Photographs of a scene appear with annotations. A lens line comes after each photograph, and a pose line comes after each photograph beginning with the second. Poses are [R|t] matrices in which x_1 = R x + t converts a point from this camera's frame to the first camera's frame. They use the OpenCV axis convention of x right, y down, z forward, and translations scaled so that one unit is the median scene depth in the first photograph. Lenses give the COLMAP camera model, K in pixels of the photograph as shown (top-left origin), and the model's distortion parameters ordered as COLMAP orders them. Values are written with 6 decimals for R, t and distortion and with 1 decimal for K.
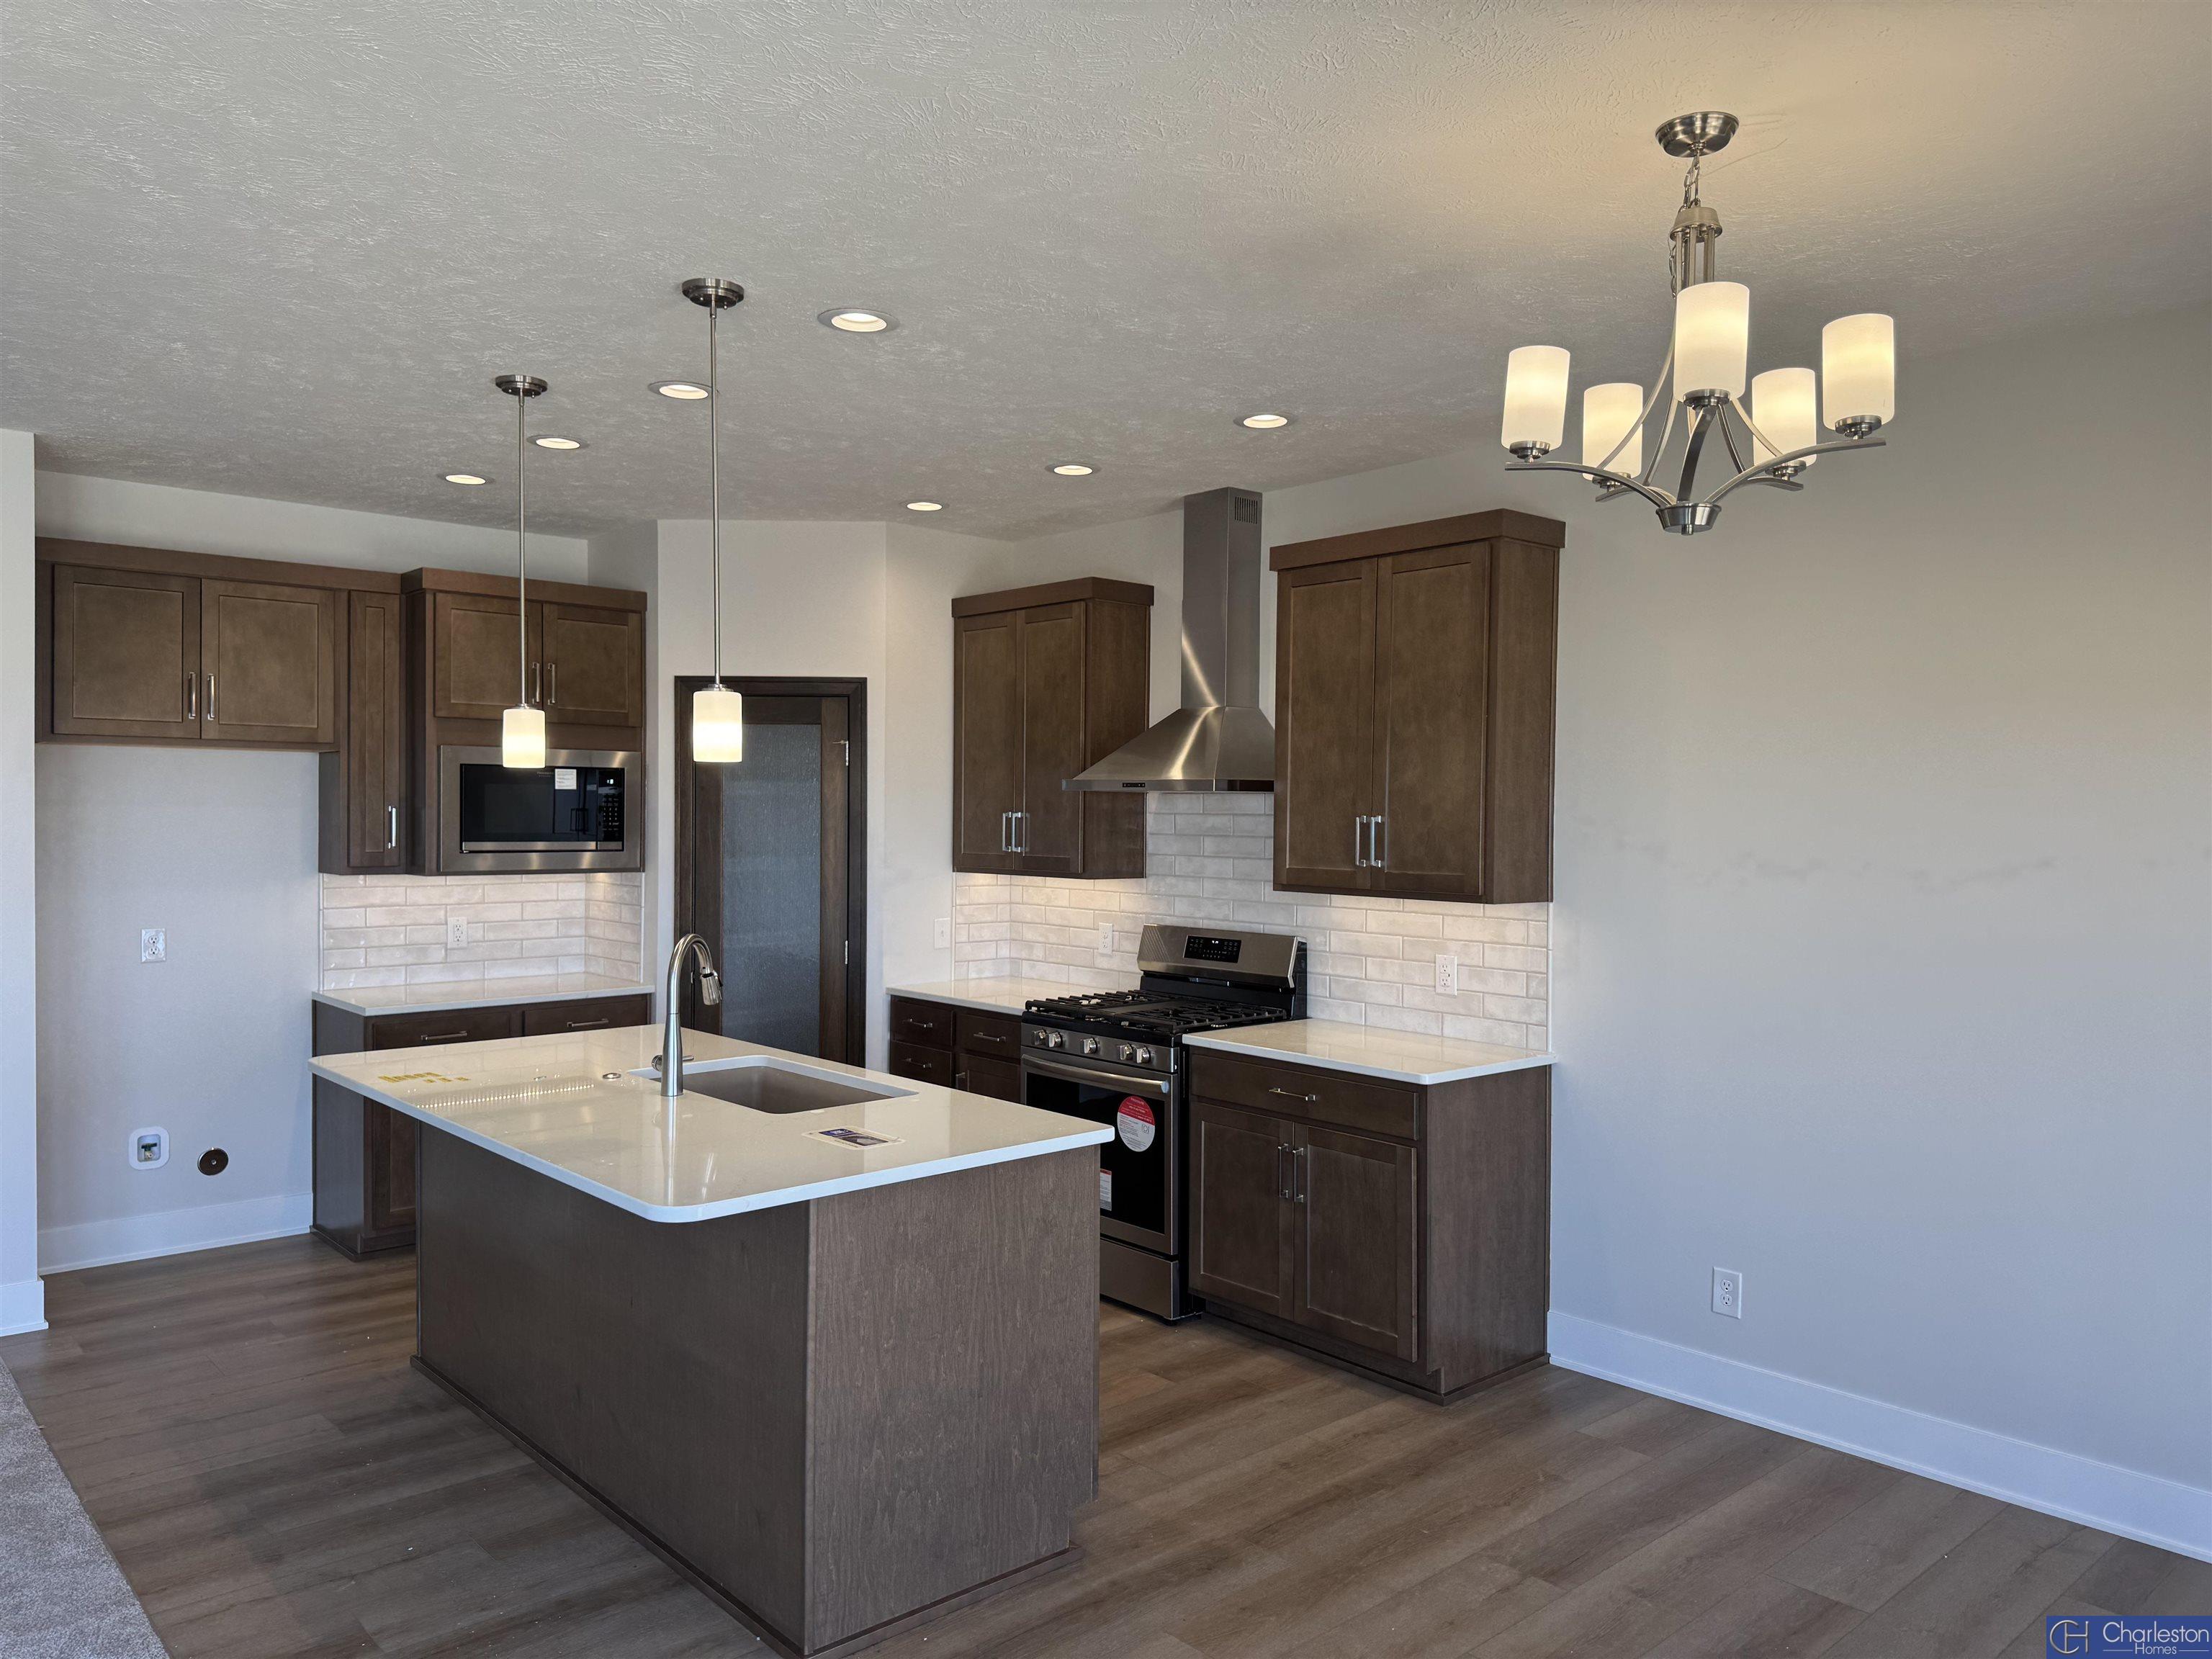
lens RADIAL K [[1561.5, 0, 1113.2], [0, 1561.5, 835.3], [0, 0, 1]] dist [0.058734, -0.094726]
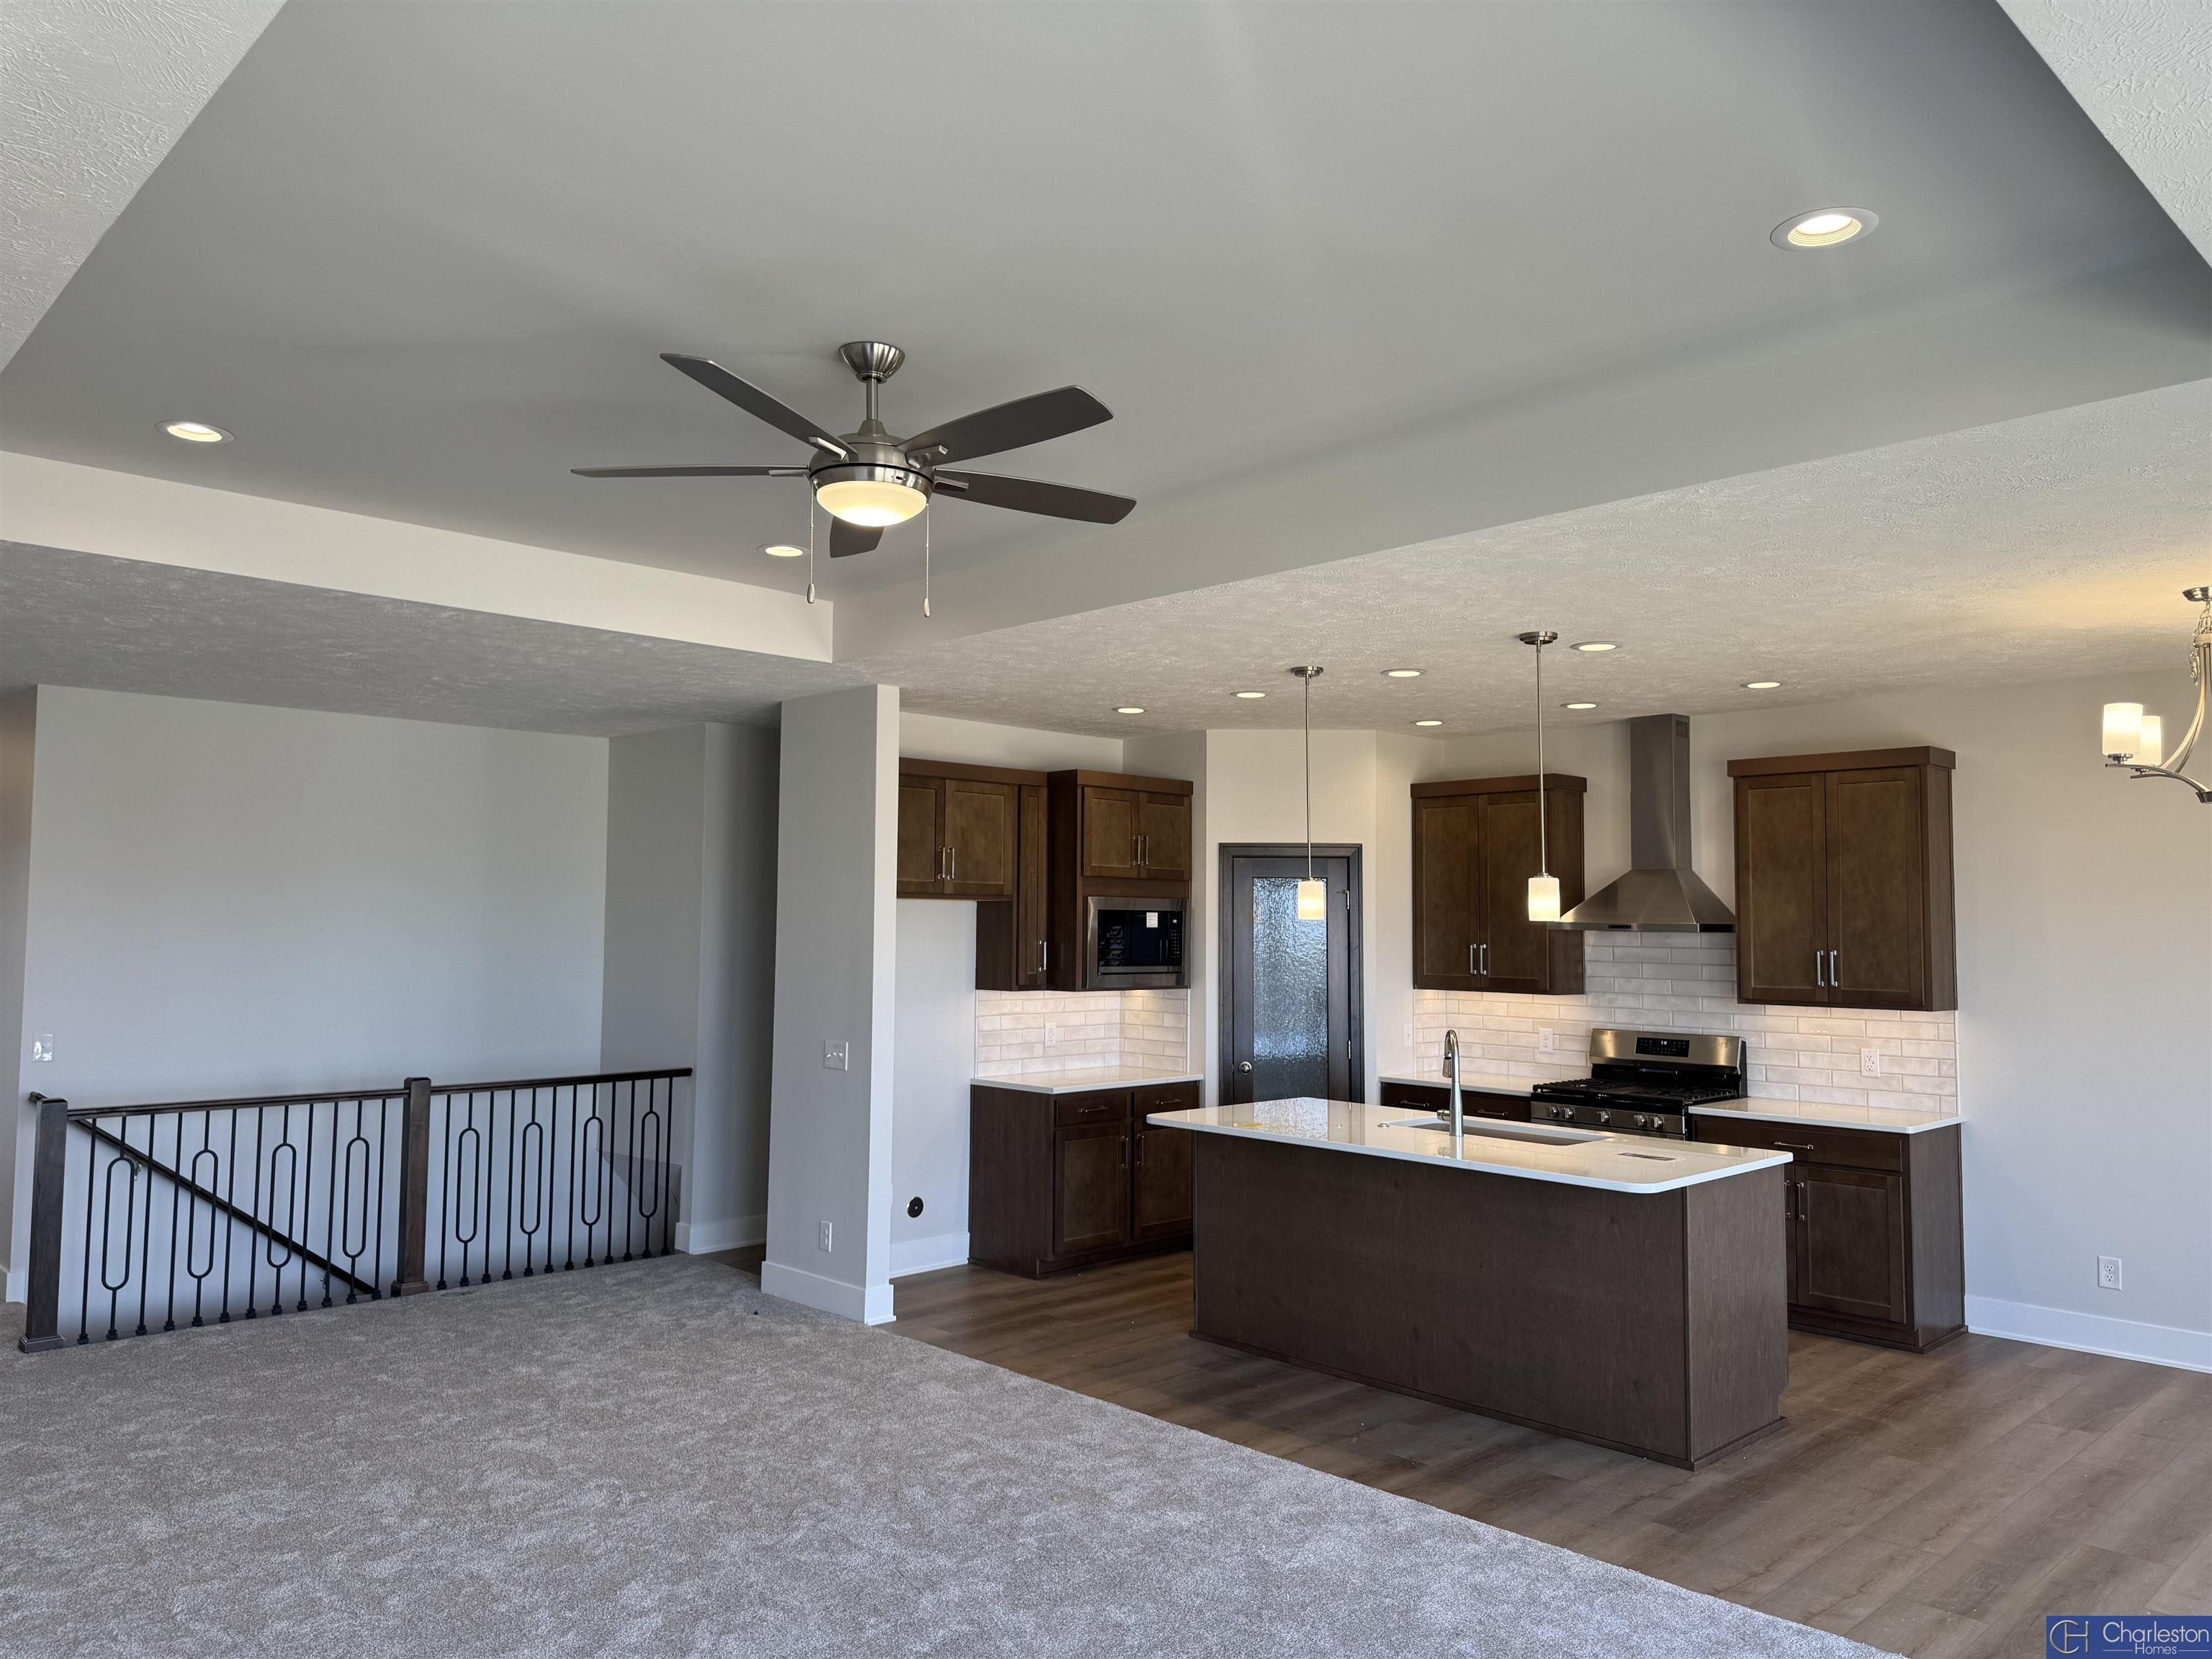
lens RADIAL K [[1558.3, 0, 1101.5], [0, 1558.3, 819.1], [0, 0, 1]] dist [-0.020707, 0.000651]
pose [[0.999769, 0.004721, 0.020978, -0.511352], [-0.002926, 0.996395, -0.084788, -0.009802], [-0.021303, 0.084707, 0.996178, -0.402974]]
